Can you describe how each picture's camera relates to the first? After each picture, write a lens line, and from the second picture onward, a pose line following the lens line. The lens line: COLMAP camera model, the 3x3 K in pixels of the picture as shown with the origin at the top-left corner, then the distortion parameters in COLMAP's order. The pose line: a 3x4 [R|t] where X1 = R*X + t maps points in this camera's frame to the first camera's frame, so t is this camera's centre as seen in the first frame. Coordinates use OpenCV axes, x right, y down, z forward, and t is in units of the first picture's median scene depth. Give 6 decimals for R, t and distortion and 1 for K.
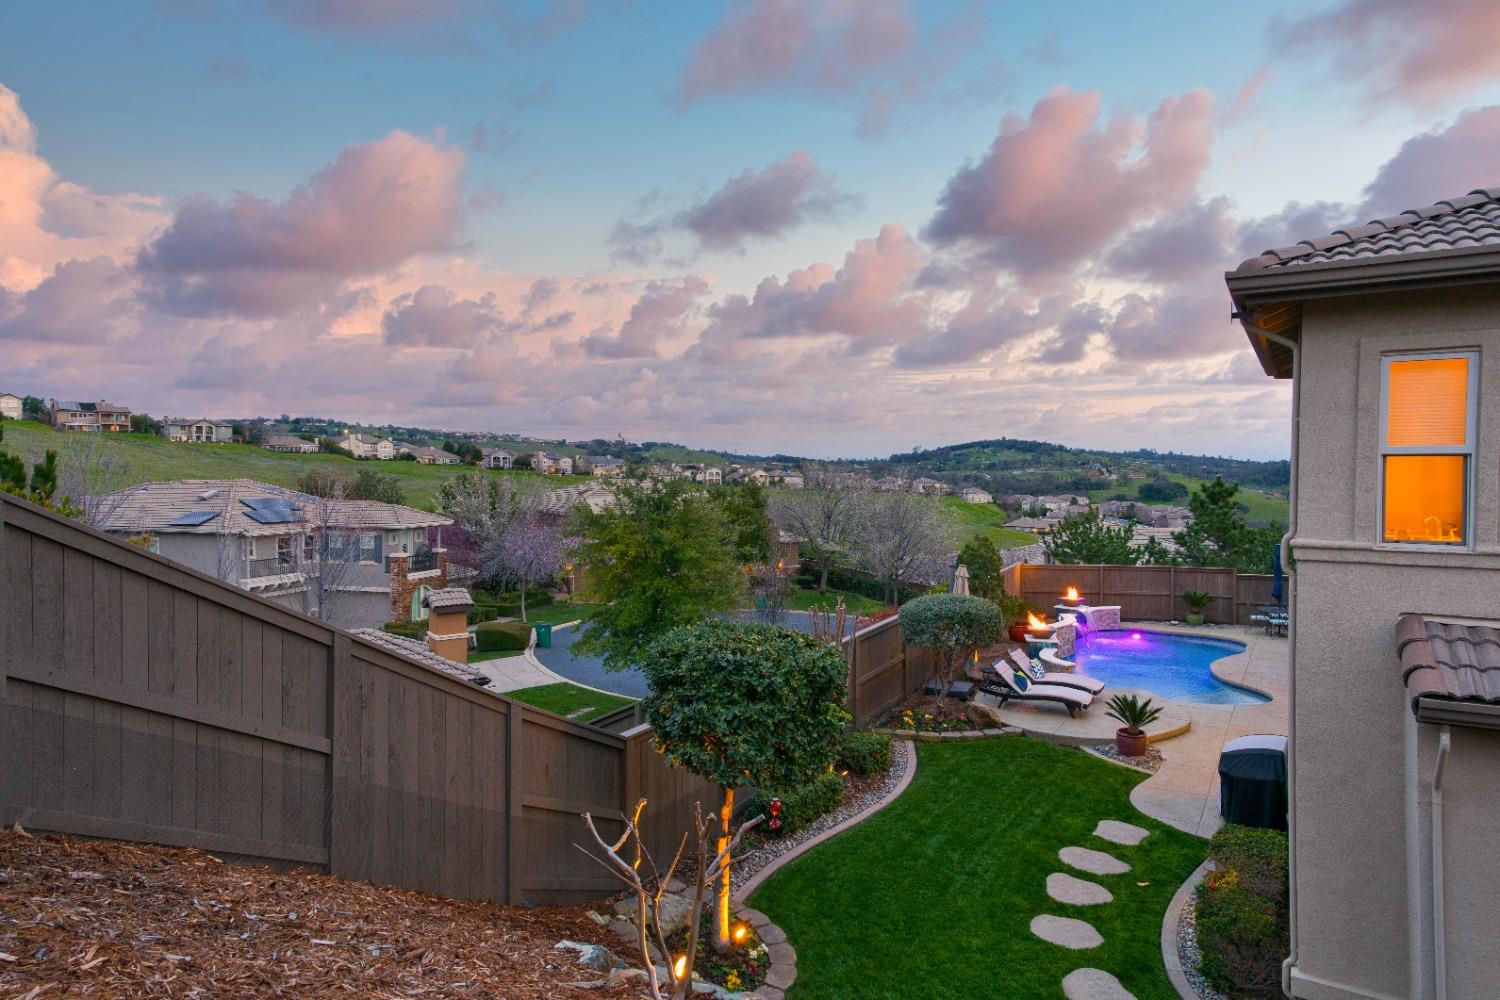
lens RADIAL K [[907.0, 0, 750.0], [0, 907.0, 500.0], [0, 0, 1]] dist [-0.008908, 0.014077]
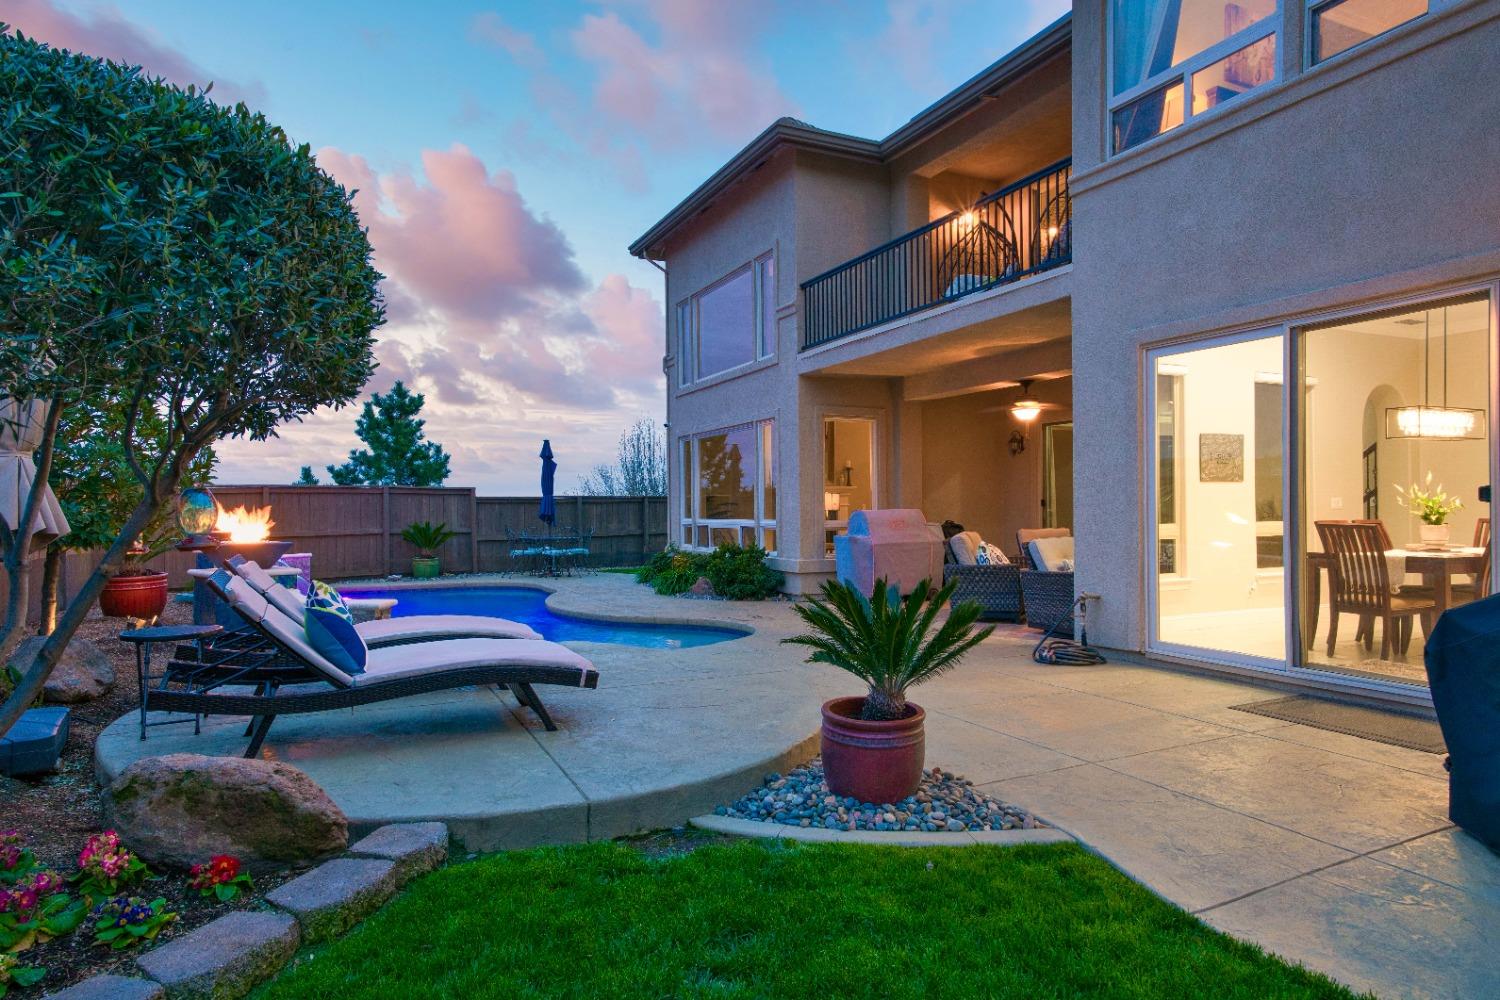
lens RADIAL K [[907.0, 0, 750.0], [0, 907.0, 500.0], [0, 0, 1]] dist [-0.008908, 0.014077]
pose [[0.541015, 0.002184, 0.841010, 0.157526], [0.034315, 0.999107, -0.024670, 0.183281], [-0.840312, 0.042206, 0.540457, 0.816573]]
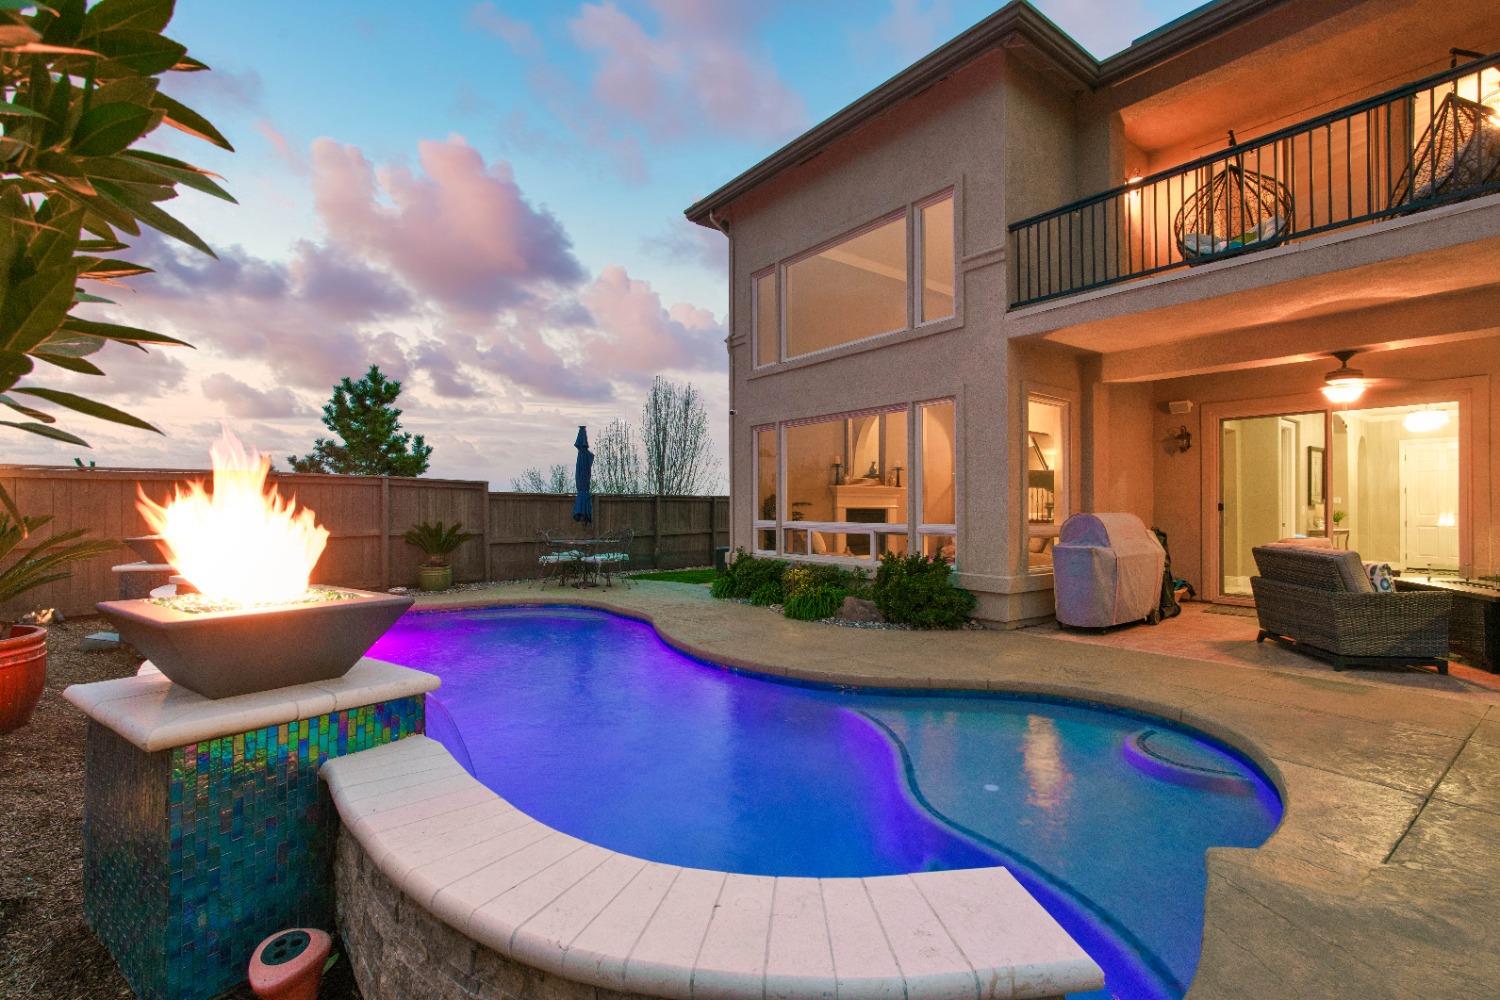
lens RADIAL K [[695.9, 0, 745.5], [0, 695.9, 500.1], [0, 0, 1]] dist [-0.053977, 0.018698]
pose [[0.369022, 0.012154, 0.929341, 0.339461], [0.025330, 0.999412, -0.023129, 0.172143], [-0.929076, 0.032075, 0.368497, 1.187465]]
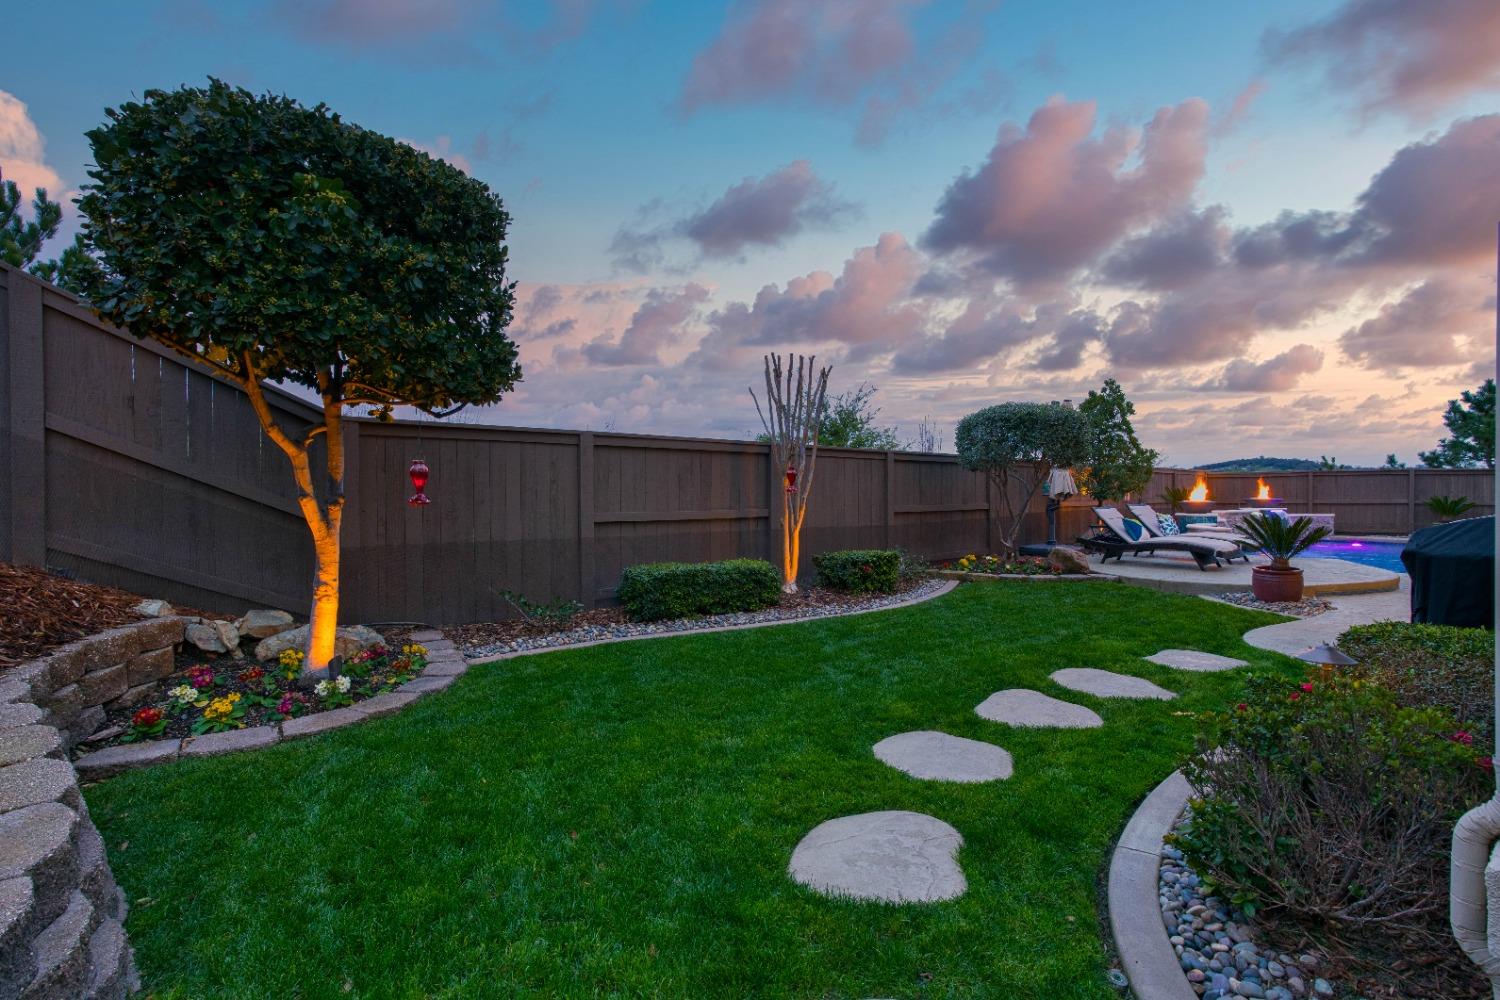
lens RADIAL K [[695.9, 0, 745.5], [0, 695.9, 500.1], [0, 0, 1]] dist [-0.053977, 0.018698]
pose [[0.928685, 0.000431, -0.370869, 0.223543], [-0.006958, 0.999844, -0.016264, 0.200755], [0.370804, 0.017684, 0.928543, 0.358623]]
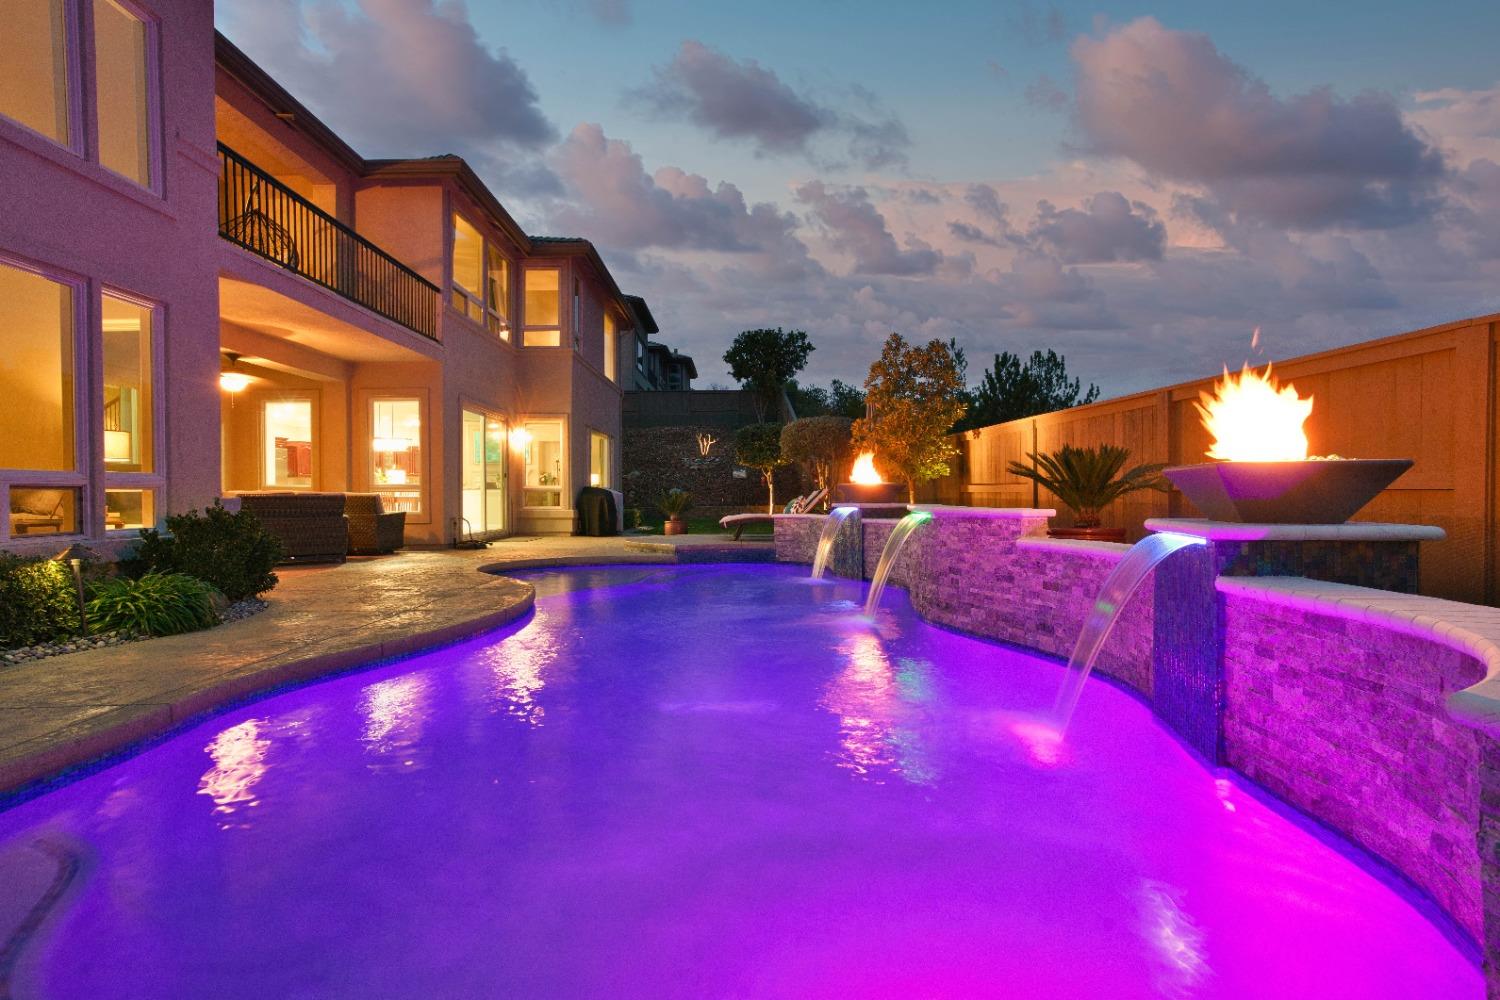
lens RADIAL K [[695.9, 0, 745.5], [0, 695.9, 500.1], [0, 0, 1]] dist [-0.053977, 0.018698]
pose [[-0.849221, 0.011971, -0.527902, 0.771498], [-0.007244, 0.999385, 0.034316, 0.180667], [0.527988, 0.032966, -0.848612, 1.693930]]
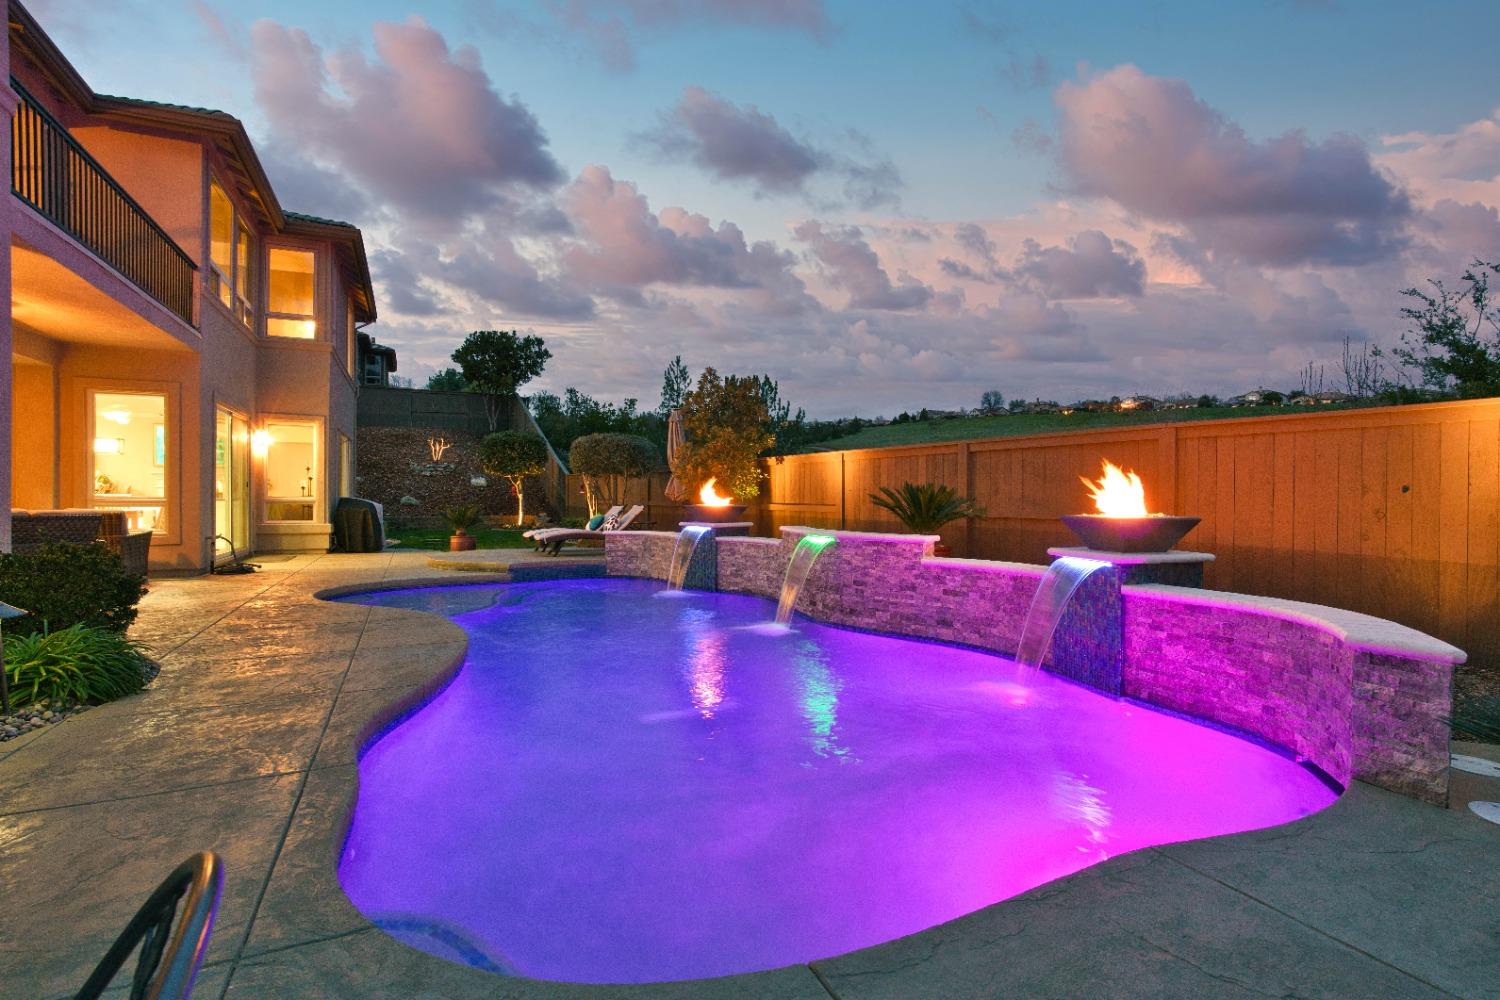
lens RADIAL K [[695.3, 0, 745.8], [0, 695.3, 501.7], [0, 0, 1]] dist [-0.068375, 0.021911]
pose [[-0.539779, 0.006696, -0.841780, 0.896103], [-0.025794, 0.999367, 0.024490, 0.167728], [0.841412, 0.034932, -0.539264, 1.640657]]
